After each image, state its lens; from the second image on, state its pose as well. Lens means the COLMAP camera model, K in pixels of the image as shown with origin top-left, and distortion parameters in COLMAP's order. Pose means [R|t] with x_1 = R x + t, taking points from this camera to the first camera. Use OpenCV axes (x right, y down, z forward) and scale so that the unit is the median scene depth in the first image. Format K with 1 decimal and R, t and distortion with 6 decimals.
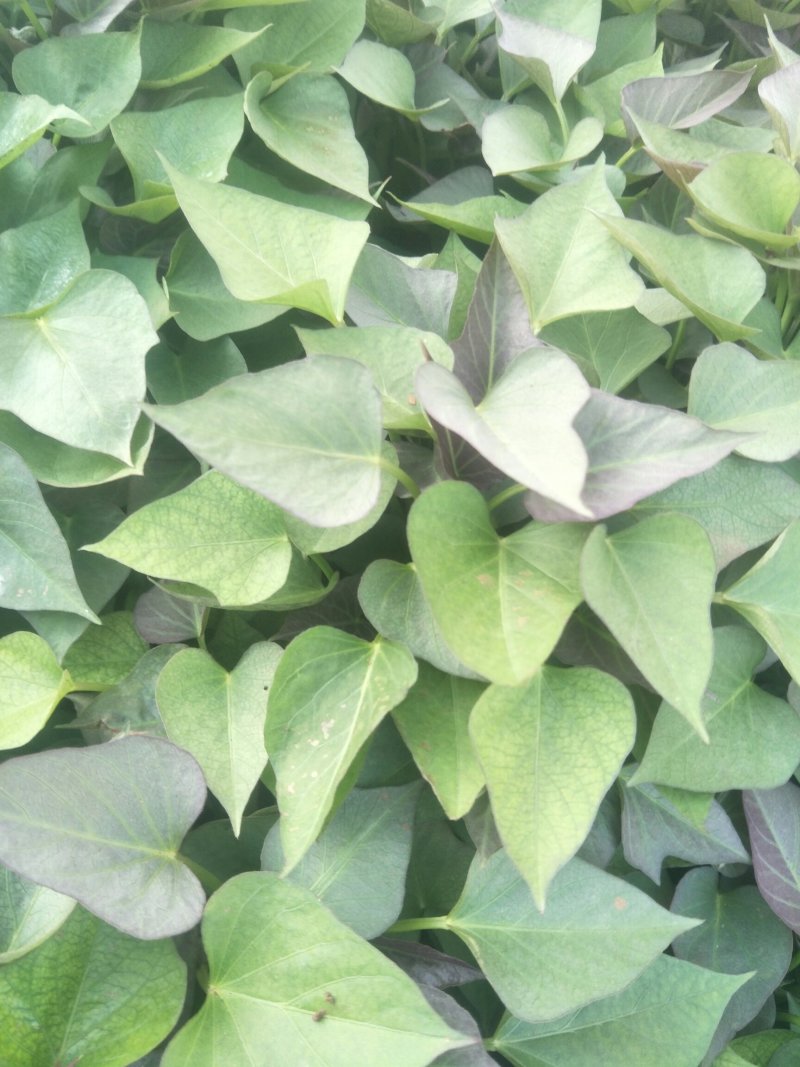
lens RADIAL K [[915.4, 0, 401.6], [0, 915.4, 514.3], [0, 0, 1]] dist [0.142982, -0.324708]
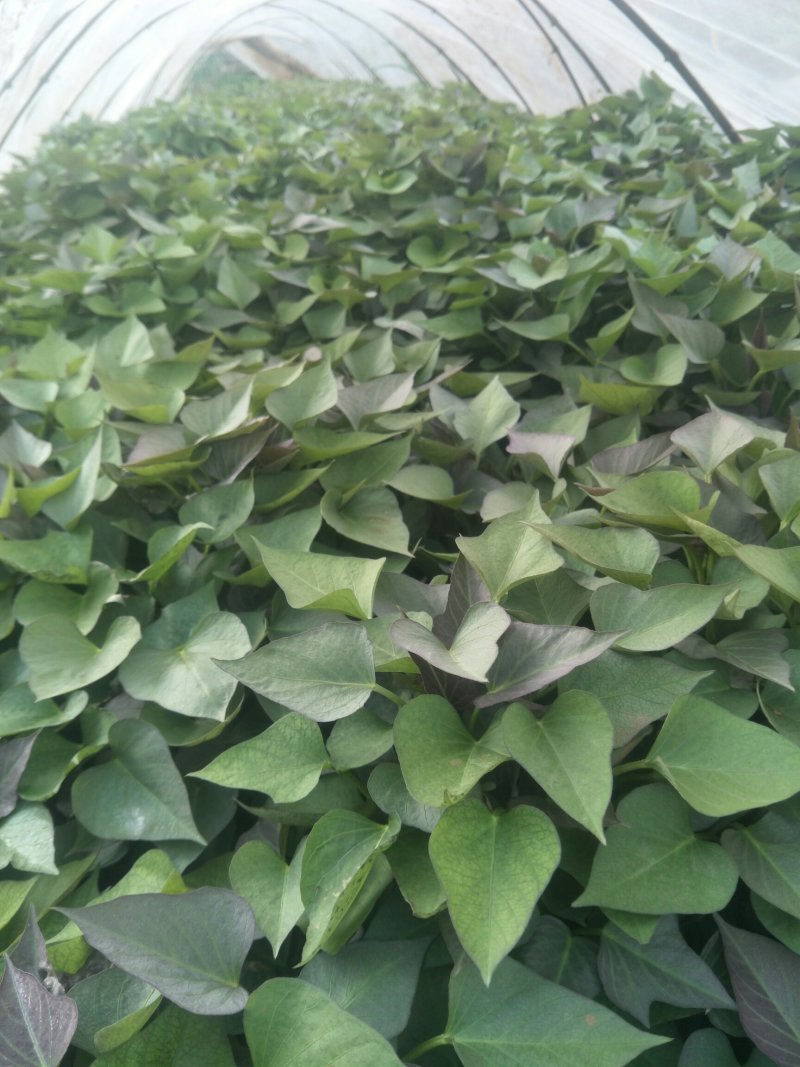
lens RADIAL K [[923.7, 0, 435.6], [0, 923.7, 534.7], [0, 0, 1]] dist [0.045193, -0.096907]
pose [[0.967968, -0.174594, -0.180432, 0.372366], [0.078504, 0.893068, -0.443020, 0.378882], [0.238487, 0.414664, 0.878167, -0.368489]]
